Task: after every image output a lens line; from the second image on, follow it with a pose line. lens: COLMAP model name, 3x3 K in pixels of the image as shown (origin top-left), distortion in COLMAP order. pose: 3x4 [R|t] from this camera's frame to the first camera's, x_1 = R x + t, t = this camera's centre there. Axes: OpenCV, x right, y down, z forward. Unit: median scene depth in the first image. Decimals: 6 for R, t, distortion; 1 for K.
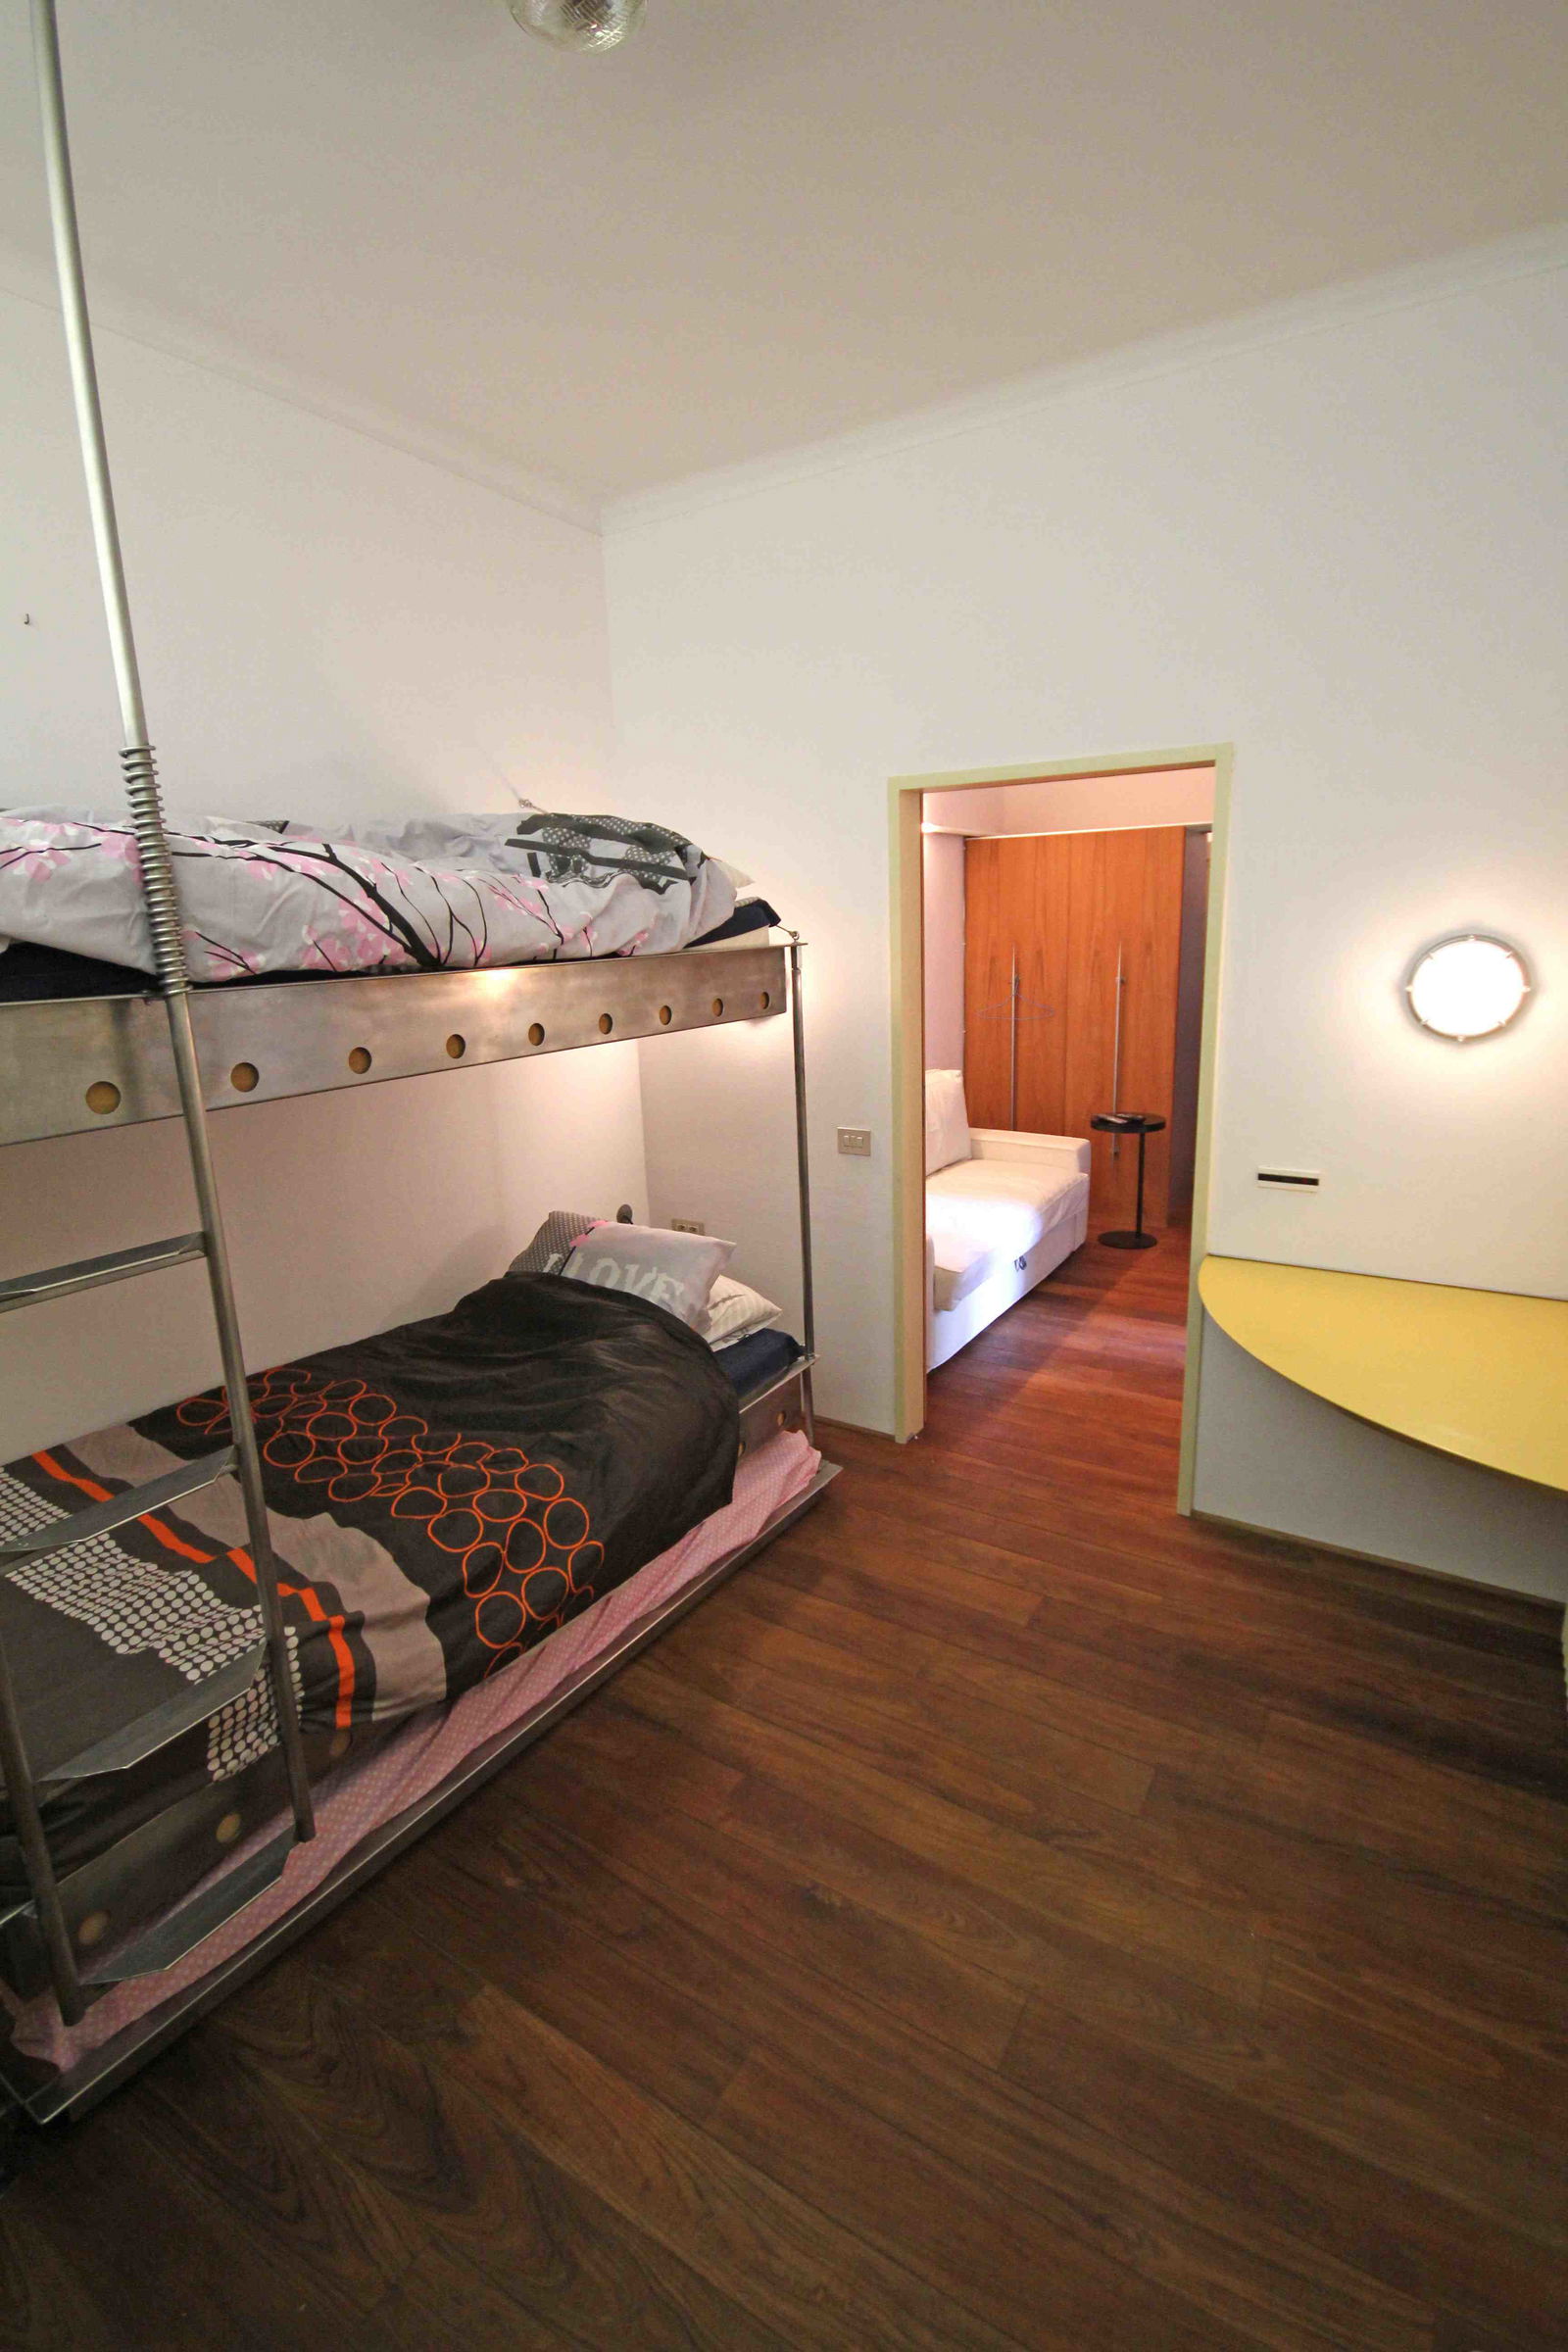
lens RADIAL K [[1119.6, 0, 784.0], [0, 1119.6, 1176.0], [0, 0, 1]] dist [-0.073503, 0.000068]
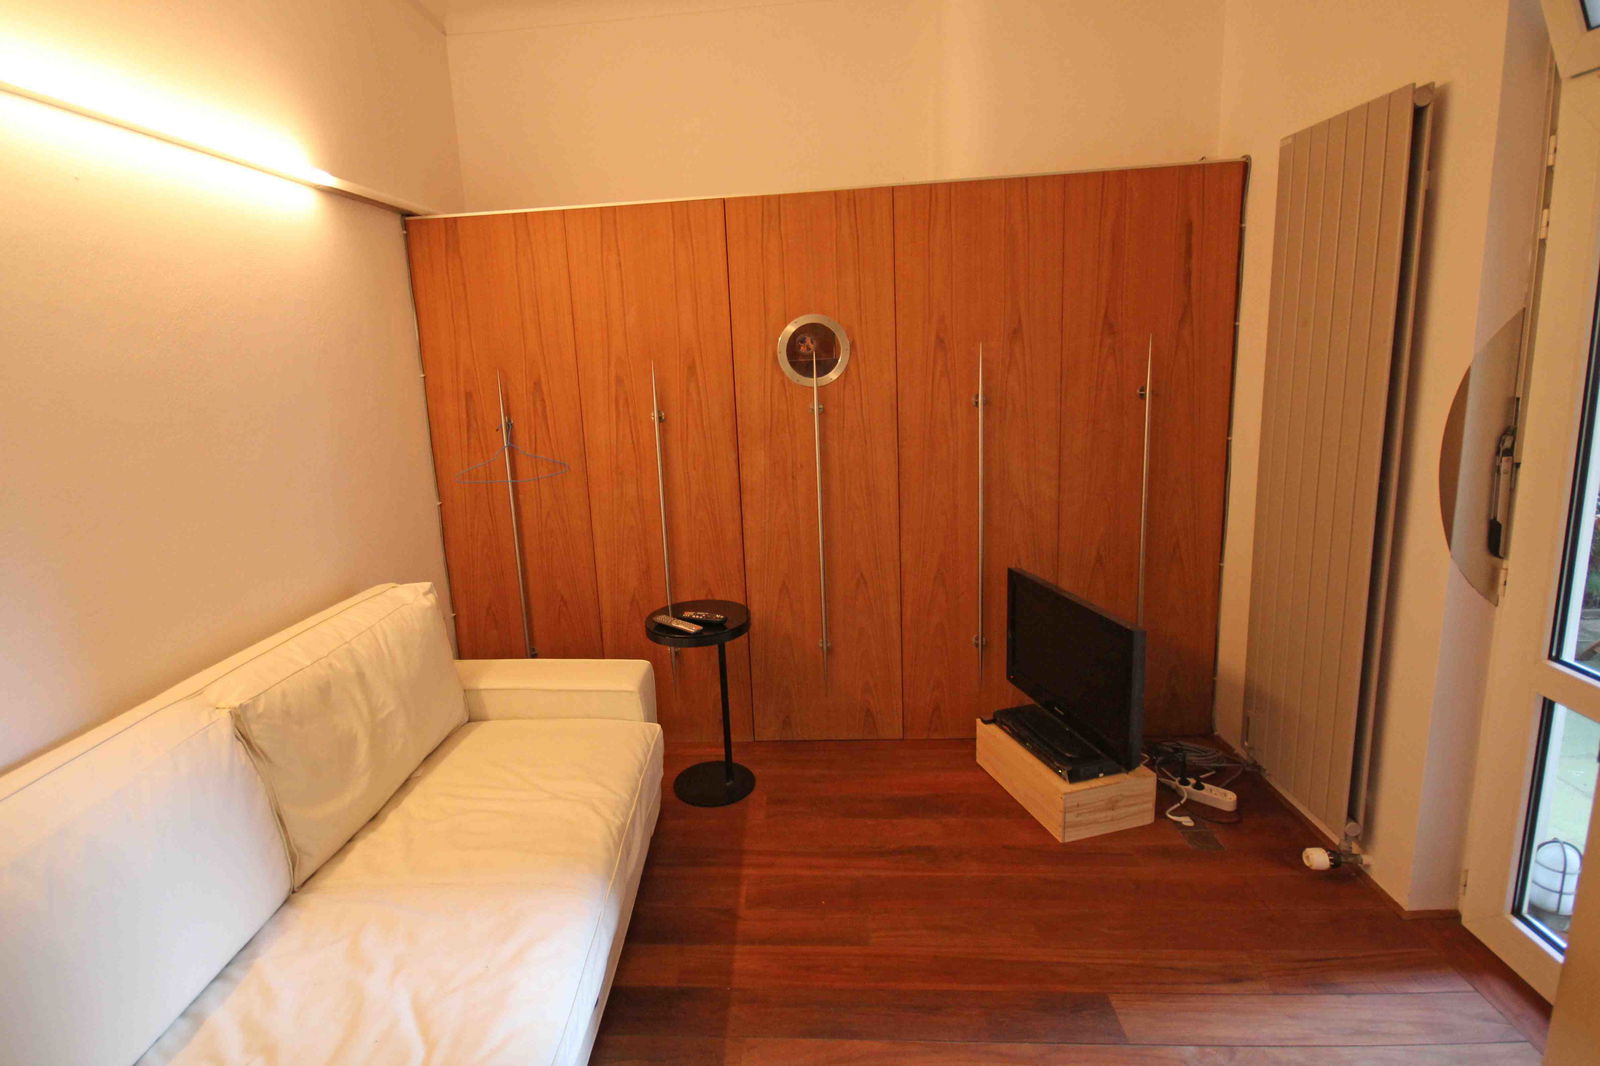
lens RADIAL K [[761.6, 0, 800.0], [0, 761.6, 533.0], [0, 0, 1]] dist [-0.073503, 0.000068]
pose [[0.852248, -0.123567, 0.508336, 0.122605], [0.124622, 0.991684, 0.032124, -0.105286], [-0.508078, 0.035972, 0.860559, 0.529223]]
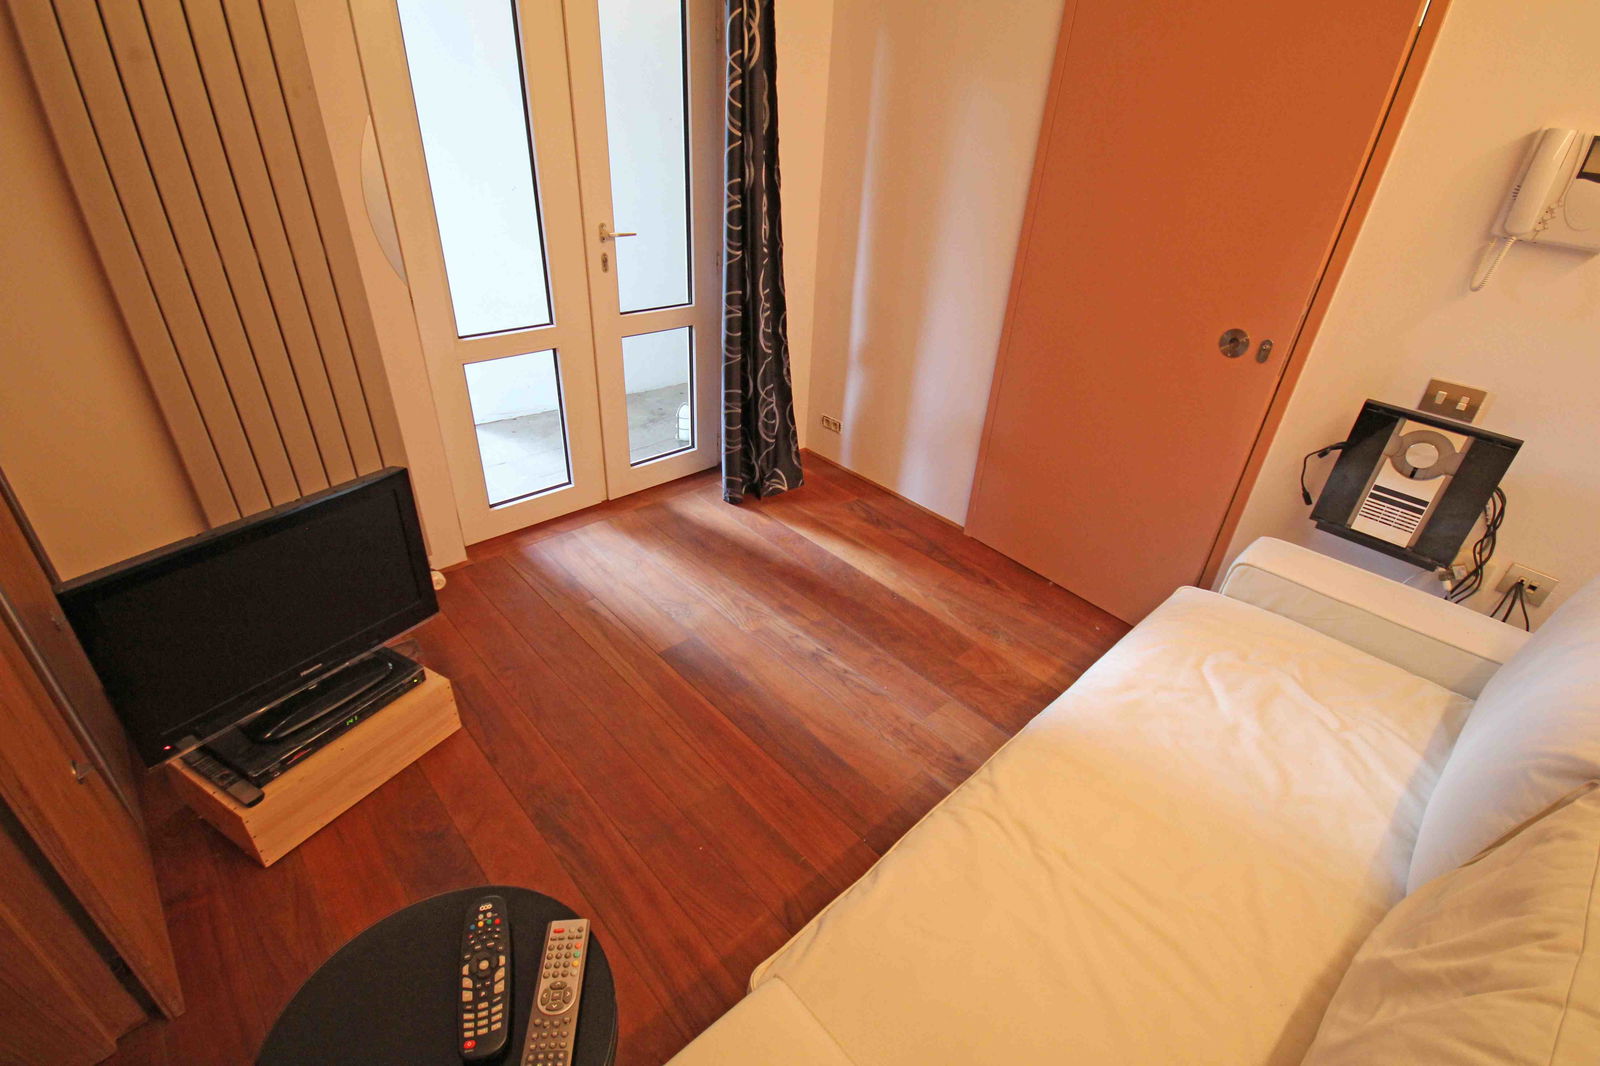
lens RADIAL K [[730.2, 0, 800.0], [0, 730.2, 533.0], [0, 0, 1]] dist [0.000182, -0.000001]
pose [[-0.964649, -0.152312, 0.215066, 0.213006], [0.034721, 0.735503, 0.676631, -0.204943], [-0.261241, 0.660179, -0.704214, 0.956568]]
